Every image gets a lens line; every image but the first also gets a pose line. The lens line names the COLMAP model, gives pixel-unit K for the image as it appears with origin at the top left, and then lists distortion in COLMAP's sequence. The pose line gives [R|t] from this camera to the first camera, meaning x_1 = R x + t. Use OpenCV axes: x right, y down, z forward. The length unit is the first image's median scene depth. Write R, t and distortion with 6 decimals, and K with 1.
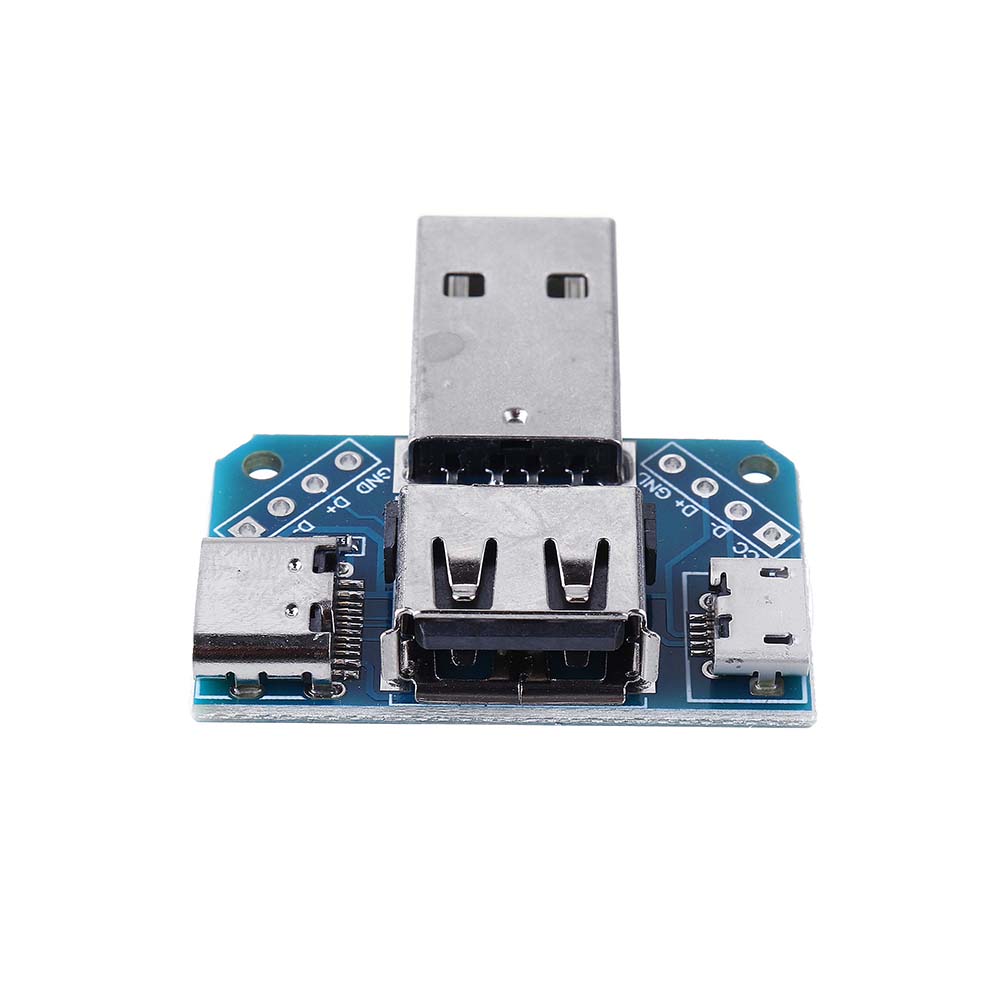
lens RADIAL K [[3262.6, 0, 500.2], [0, 3262.6, 505.2], [0, 0, 1]] dist [-0.493171, 0.000000]
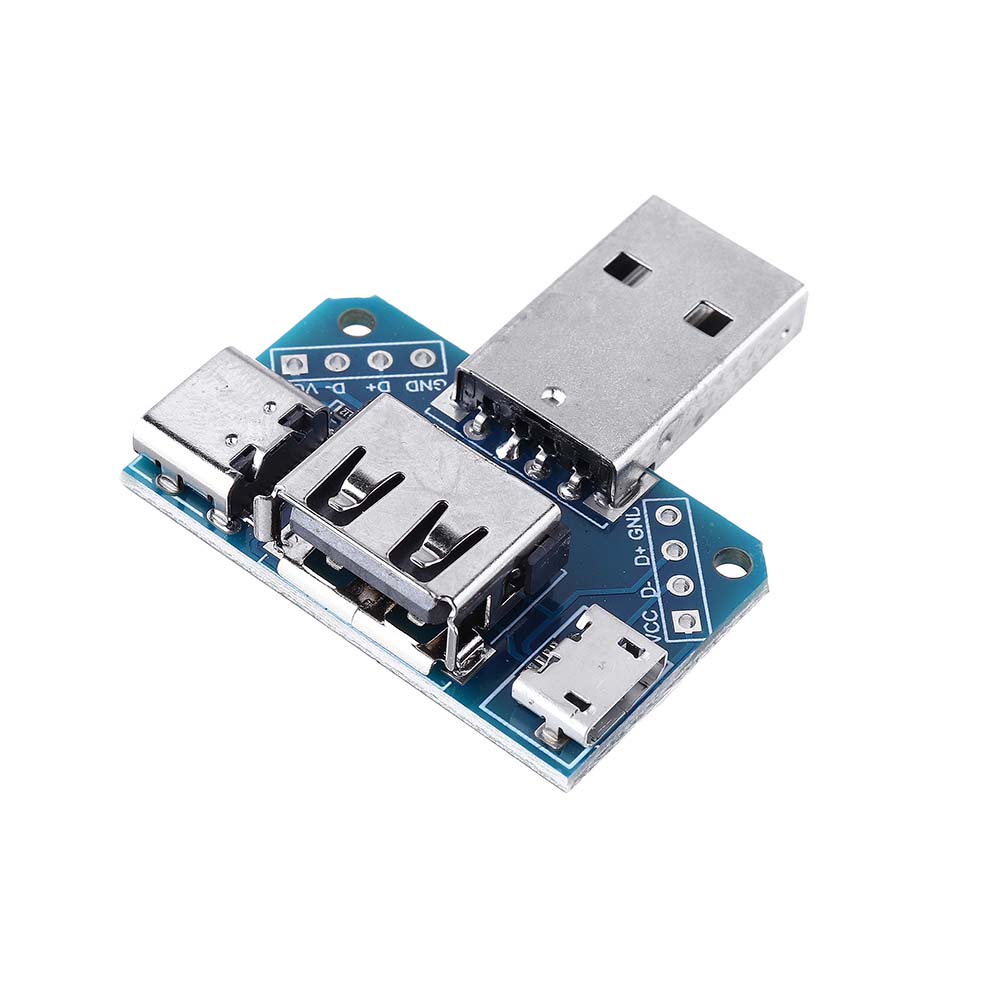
lens RADIAL K [[3262.6, 0, 499.1], [0, 3262.6, 495.3], [0, 0, 1]] dist [-0.493171, 0.000000]
pose [[0.782154, 0.500535, -0.371079, 0.392312], [-0.481046, 0.863603, 0.150943, -0.148714], [0.396018, 0.060446, 0.916251, 0.051802]]
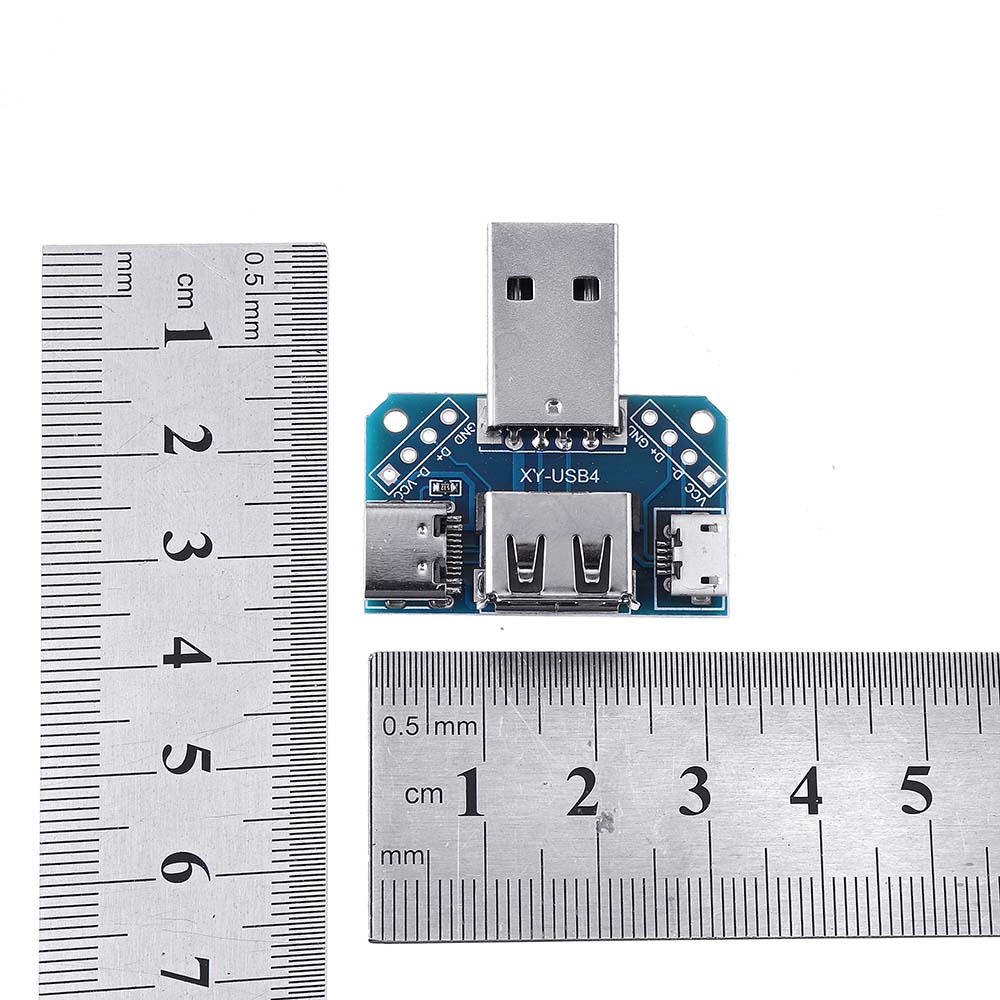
lens RADIAL K [[3262.6, 0, 504.1], [0, 3262.6, 492.1], [0, 0, 1]] dist [-0.493171, 0.000000]
pose [[0.999721, -0.004487, 0.023170, -0.057913], [-0.009563, 0.820531, 0.571522, -0.921784], [-0.021576, -0.571585, 0.820259, -0.348724]]
